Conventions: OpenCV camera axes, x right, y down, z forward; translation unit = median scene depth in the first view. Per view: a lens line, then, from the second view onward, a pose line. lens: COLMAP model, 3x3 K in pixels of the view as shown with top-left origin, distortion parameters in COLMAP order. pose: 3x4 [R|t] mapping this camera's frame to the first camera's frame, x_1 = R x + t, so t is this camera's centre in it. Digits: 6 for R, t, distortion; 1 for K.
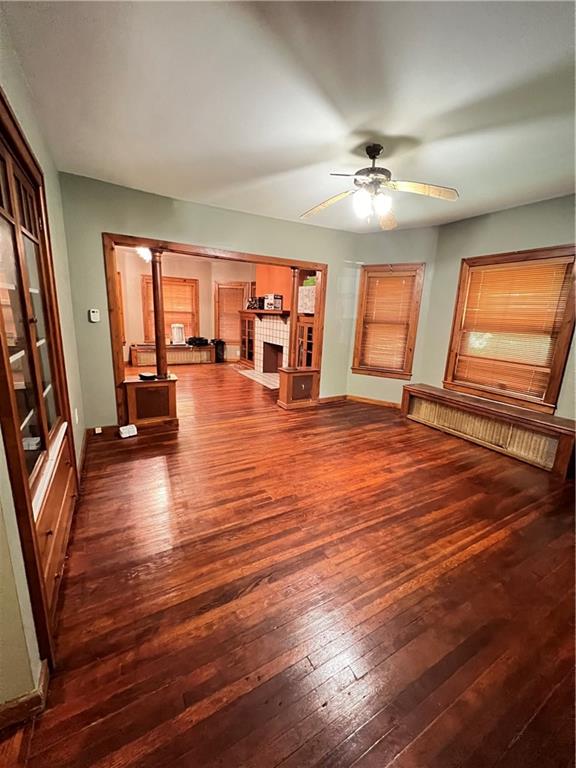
lens RADIAL K [[307.7, 0, 289.8], [0, 307.7, 383.5], [0, 0, 1]] dist [-0.001260, 0.000602]
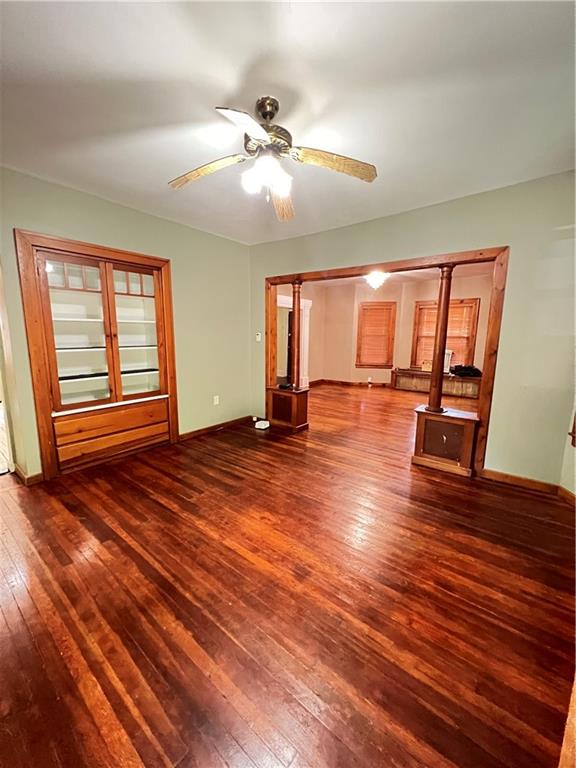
lens RADIAL K [[307.7, 0, 289.3], [0, 307.7, 383.8], [0, 0, 1]] dist [-0.001260, 0.000602]
pose [[0.377915, 0.112141, -0.919024, 0.834366], [-0.200947, 0.978910, 0.036816, -0.102935], [0.903770, 0.170762, 0.392479, 0.680962]]
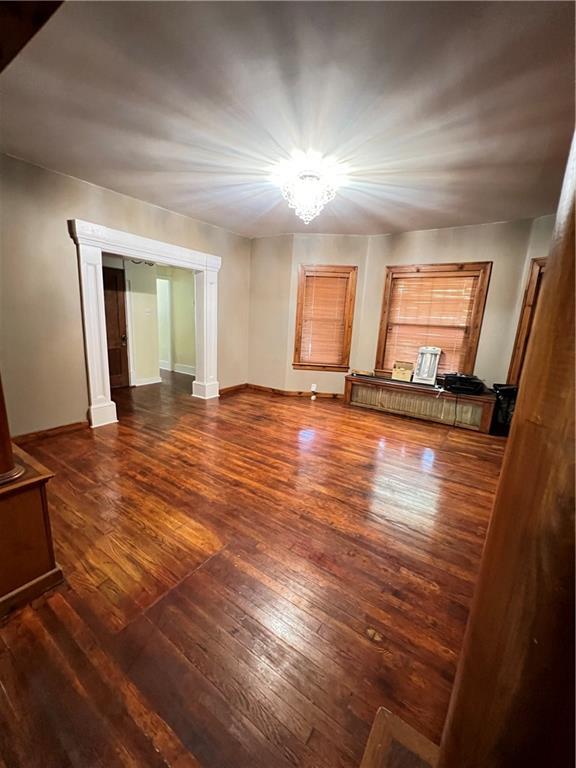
lens RADIAL K [[307.7, 0, 289.0], [0, 307.7, 383.4], [0, 0, 1]] dist [-0.001260, 0.000602]
pose [[0.452173, 0.167434, -0.876074, 0.053378], [-0.226483, 0.971583, 0.068791, -0.302473], [0.862696, 0.167310, 0.477245, 1.439367]]
